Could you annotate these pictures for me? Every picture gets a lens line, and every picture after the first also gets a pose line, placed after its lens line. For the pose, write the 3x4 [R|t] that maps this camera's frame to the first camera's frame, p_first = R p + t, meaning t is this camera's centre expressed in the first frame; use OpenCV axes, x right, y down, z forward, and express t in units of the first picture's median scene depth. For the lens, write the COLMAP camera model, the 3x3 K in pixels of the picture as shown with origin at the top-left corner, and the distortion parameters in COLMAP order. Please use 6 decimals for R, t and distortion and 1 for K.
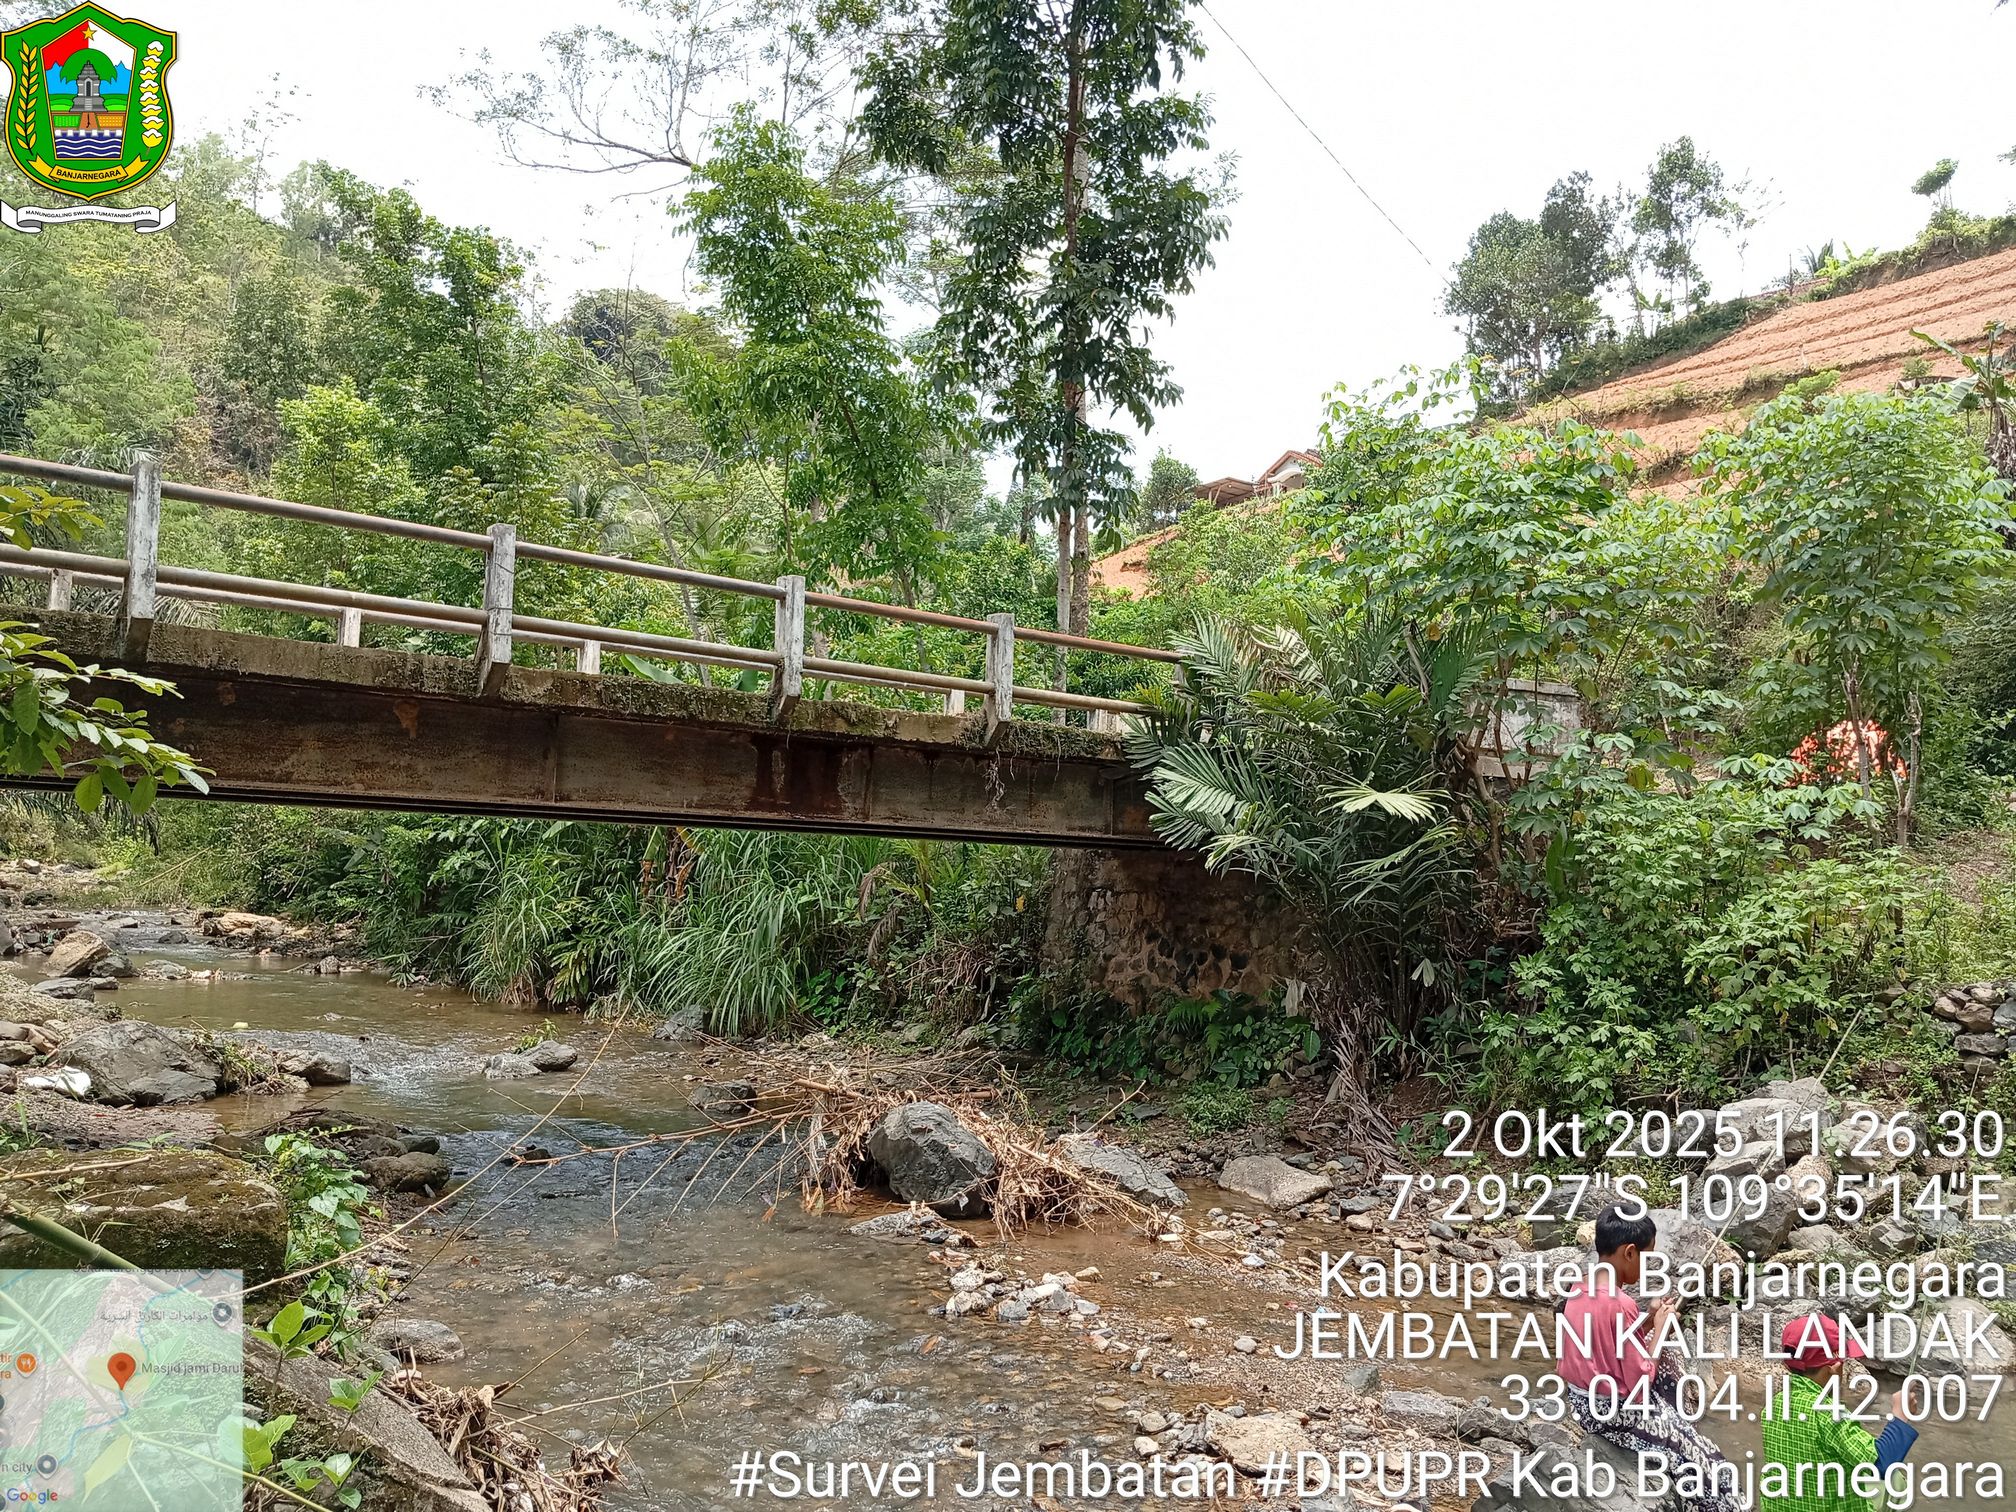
lens RADIAL K [[1534.2, 0, 1008.7], [0, 1534.2, 765.1], [0, 0, 1]] dist [0.102067, -0.216720]
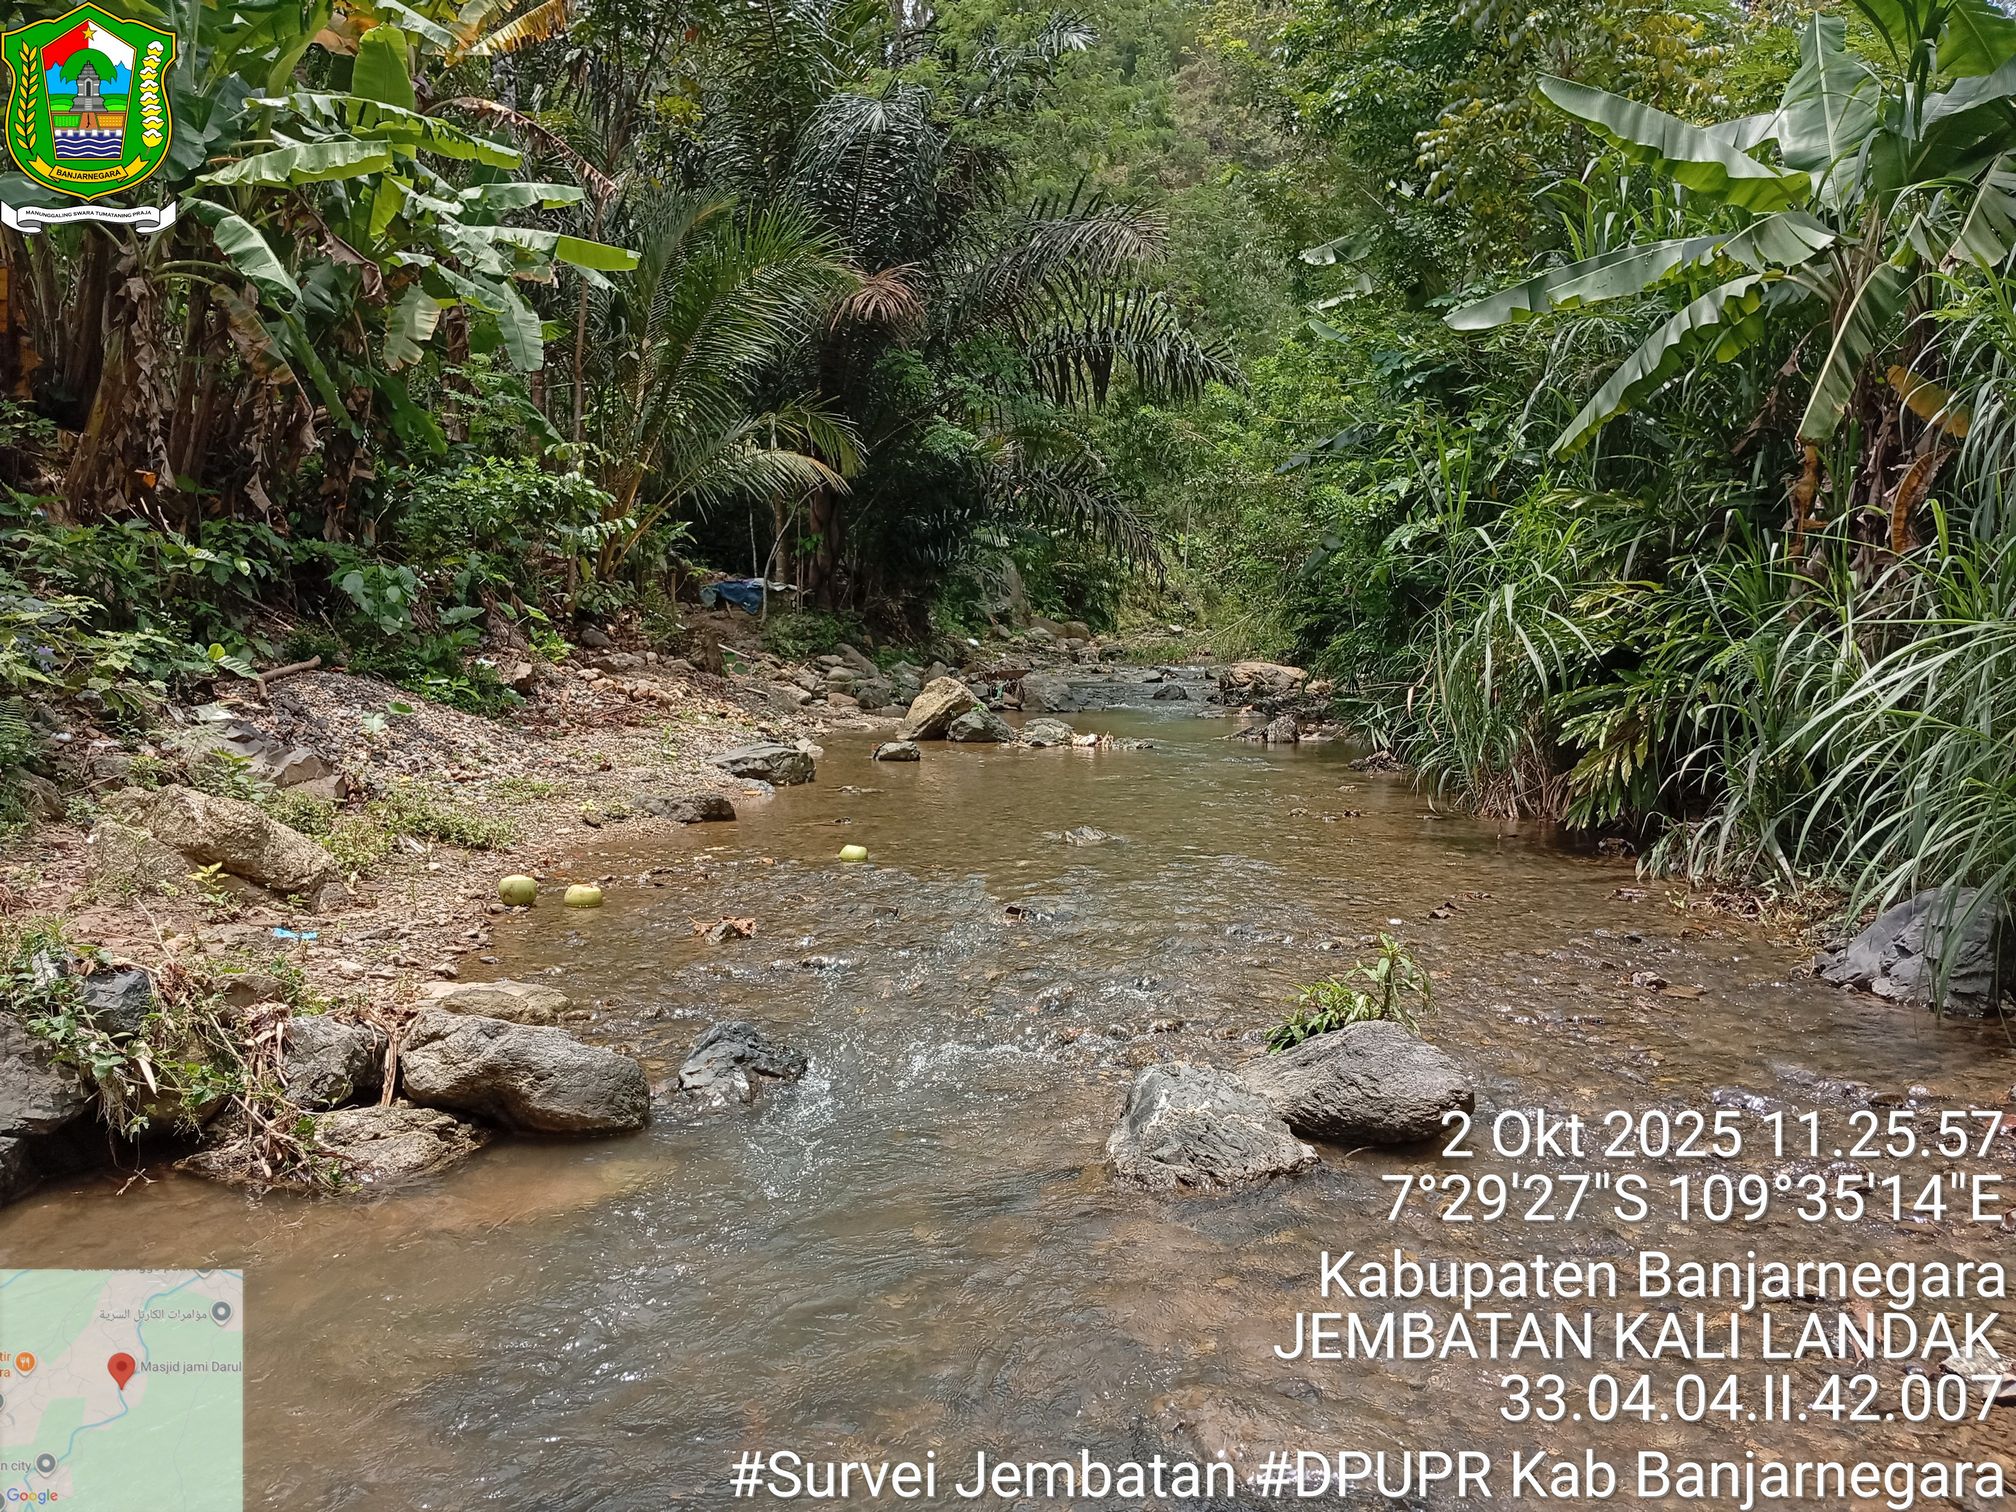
lens RADIAL K [[1534.2, 0, 1008.7], [0, 1534.2, 765.1], [0, 0, 1]] dist [0.102067, -0.216720]
pose [[0.750338, 0.034472, -0.660155, -0.139588], [0.064298, 0.990098, 0.124783, 0.079562], [0.657921, -0.136076, 0.740692, 0.635544]]
